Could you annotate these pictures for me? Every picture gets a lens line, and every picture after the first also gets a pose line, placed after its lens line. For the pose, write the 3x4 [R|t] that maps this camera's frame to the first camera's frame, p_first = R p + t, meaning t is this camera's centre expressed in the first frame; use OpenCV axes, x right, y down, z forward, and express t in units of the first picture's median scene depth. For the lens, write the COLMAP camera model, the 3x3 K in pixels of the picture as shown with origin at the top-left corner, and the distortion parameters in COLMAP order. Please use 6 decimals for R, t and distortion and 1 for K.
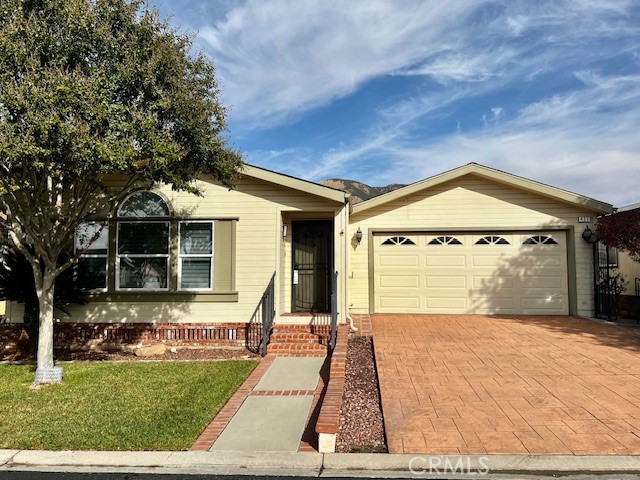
lens RADIAL K [[476.7, 0, 325.5], [0, 476.7, 243.8], [0, 0, 1]] dist [0.035213, -0.030427]
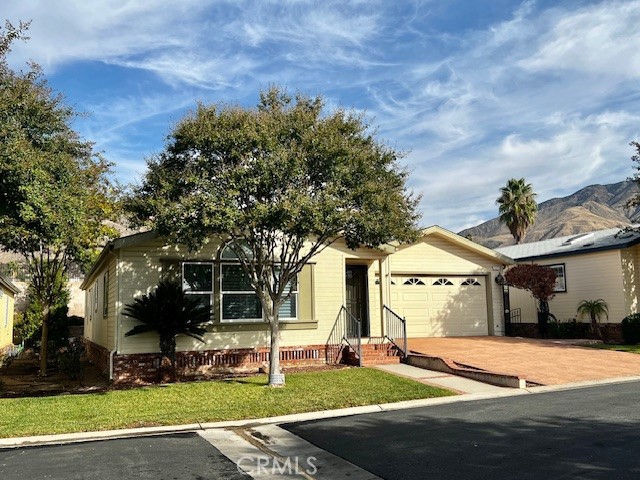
lens RADIAL K [[596.8, 0, 314.7], [0, 596.8, 238.2], [0, 0, 1]] dist [0.066321, 0.000000]
pose [[0.883996, 0.043896, 0.465429, -0.775389], [-0.009972, 0.997126, -0.075102, 0.000681], [-0.467388, 0.061749, 0.881893, -0.342720]]
